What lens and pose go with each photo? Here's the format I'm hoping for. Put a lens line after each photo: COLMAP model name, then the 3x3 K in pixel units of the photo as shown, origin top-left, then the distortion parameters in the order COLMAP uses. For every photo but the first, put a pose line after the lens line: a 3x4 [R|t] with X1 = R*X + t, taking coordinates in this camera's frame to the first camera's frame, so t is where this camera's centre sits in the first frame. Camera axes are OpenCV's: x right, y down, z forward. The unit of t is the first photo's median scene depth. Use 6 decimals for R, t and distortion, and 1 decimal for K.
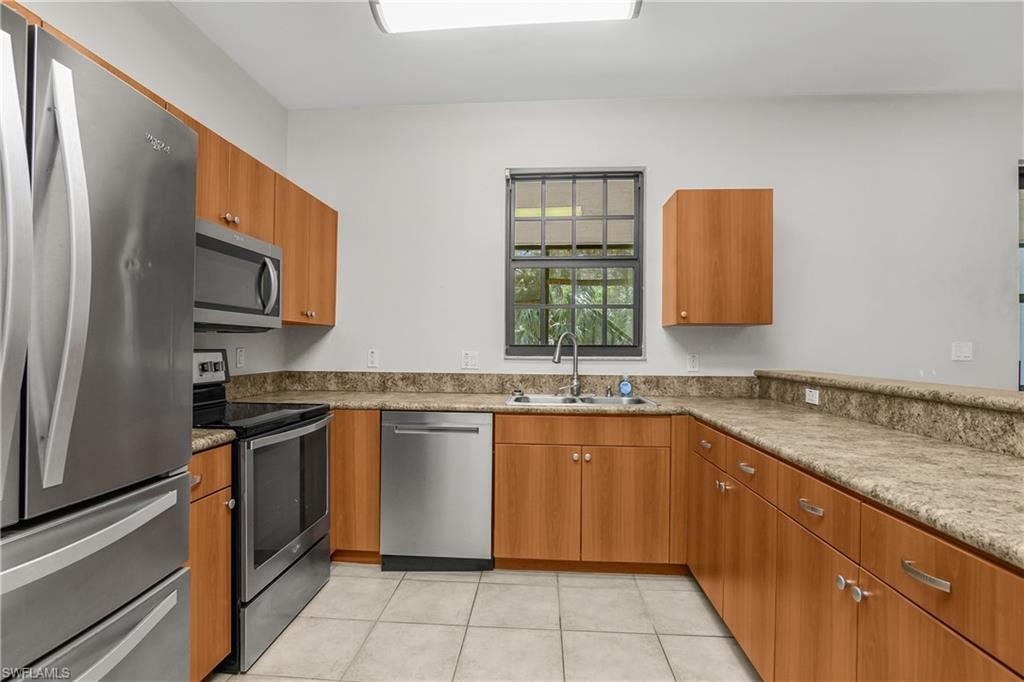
lens RADIAL K [[502.5, 0, 508.2], [0, 502.5, 347.2], [0, 0, 1]] dist [-0.026361, 0.005677]
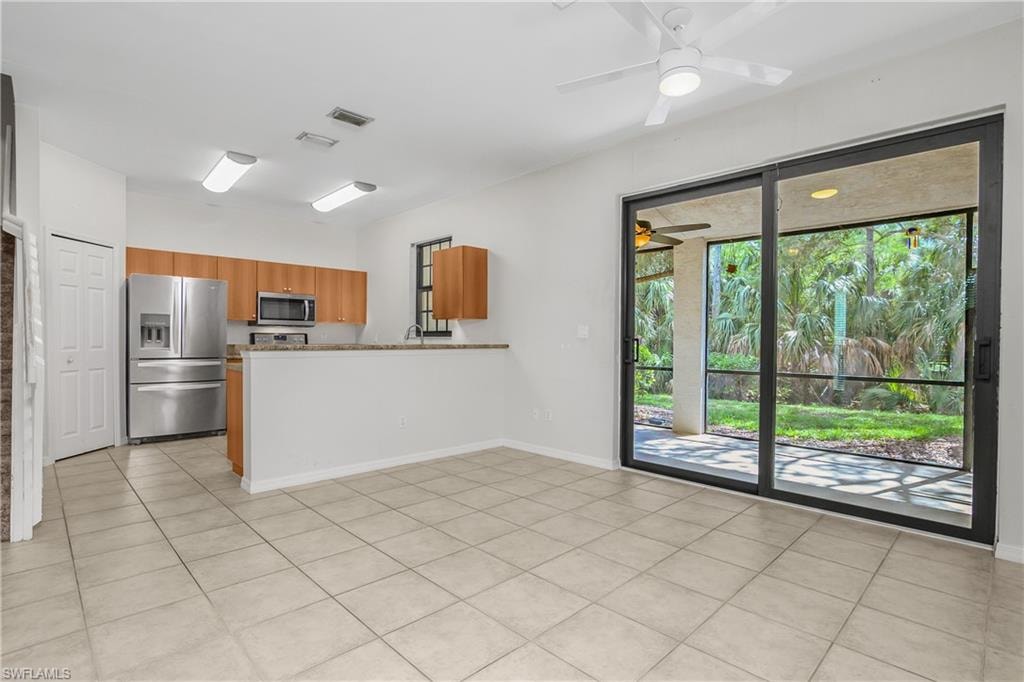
lens RADIAL K [[502.5, 0, 503.2], [0, 502.5, 345.0], [0, 0, 1]] dist [-0.026361, 0.005677]
pose [[0.742335, 0.005931, -0.670003, 1.702378], [-0.002122, 0.999977, 0.006502, 0.038294], [0.670026, -0.003405, 0.742330, -0.260958]]
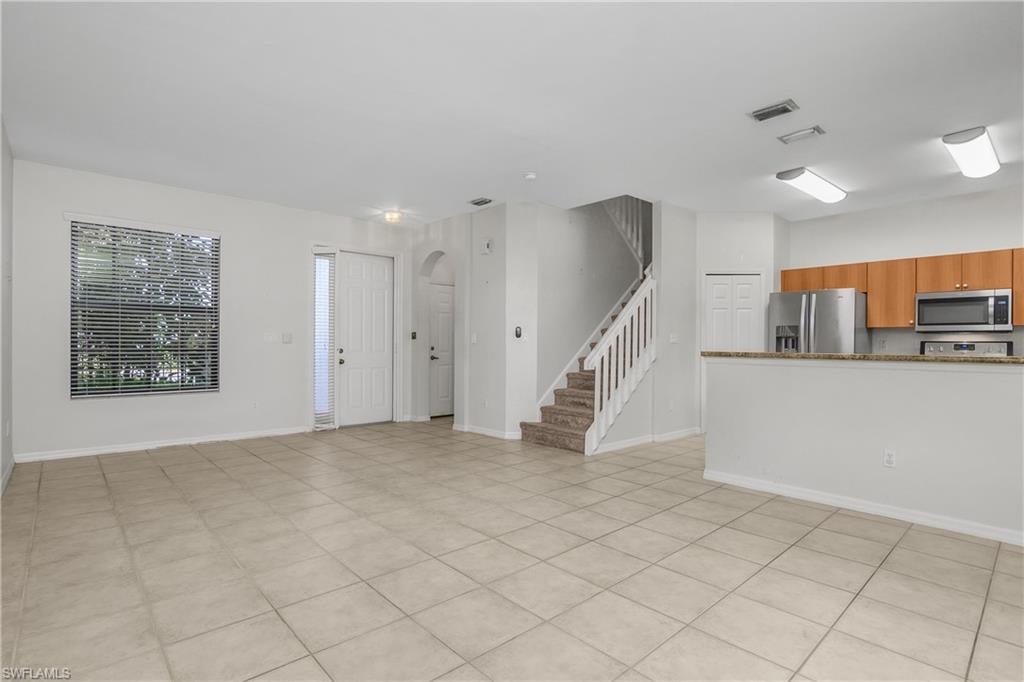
lens RADIAL K [[502.5, 0, 510.3], [0, 502.5, 345.6], [0, 0, 1]] dist [-0.026361, 0.005677]
pose [[-0.690241, -0.008721, -0.723527, 1.843524], [-0.012125, 0.999926, -0.000485, 0.037791], [0.723478, 0.008438, -0.690296, 0.744715]]
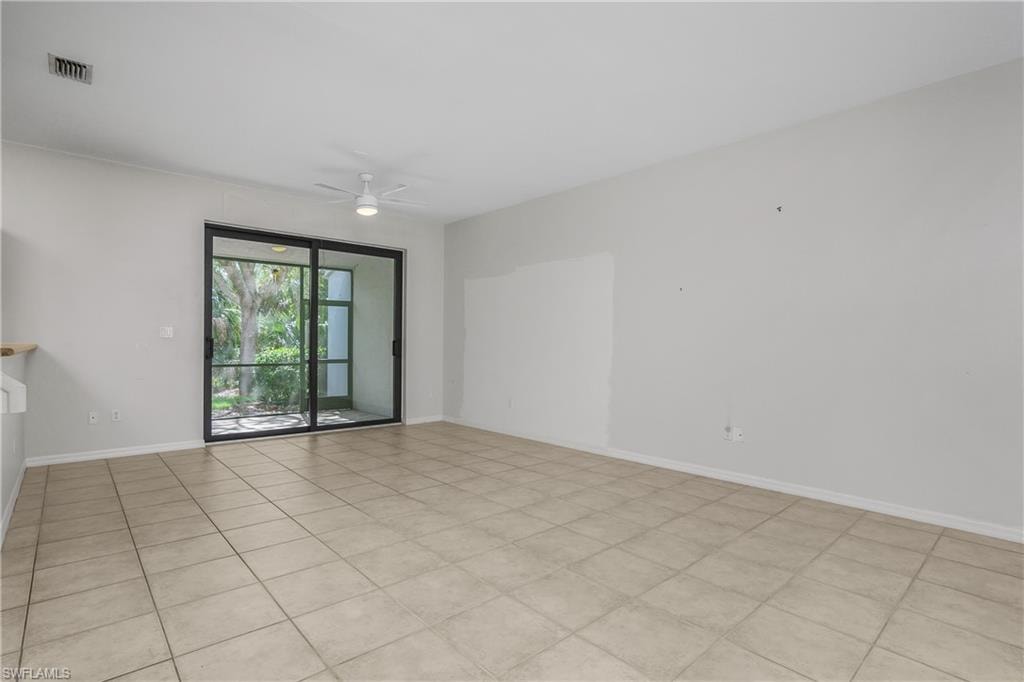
lens RADIAL K [[502.5, 0, 510.0], [0, 502.5, 339.0], [0, 0, 1]] dist [-0.026361, 0.005677]
pose [[0.696525, 0.003758, 0.717523, 0.518992], [-0.003312, 0.999992, -0.002022, 0.030200], [-0.717525, -0.000968, 0.696532, -0.927374]]
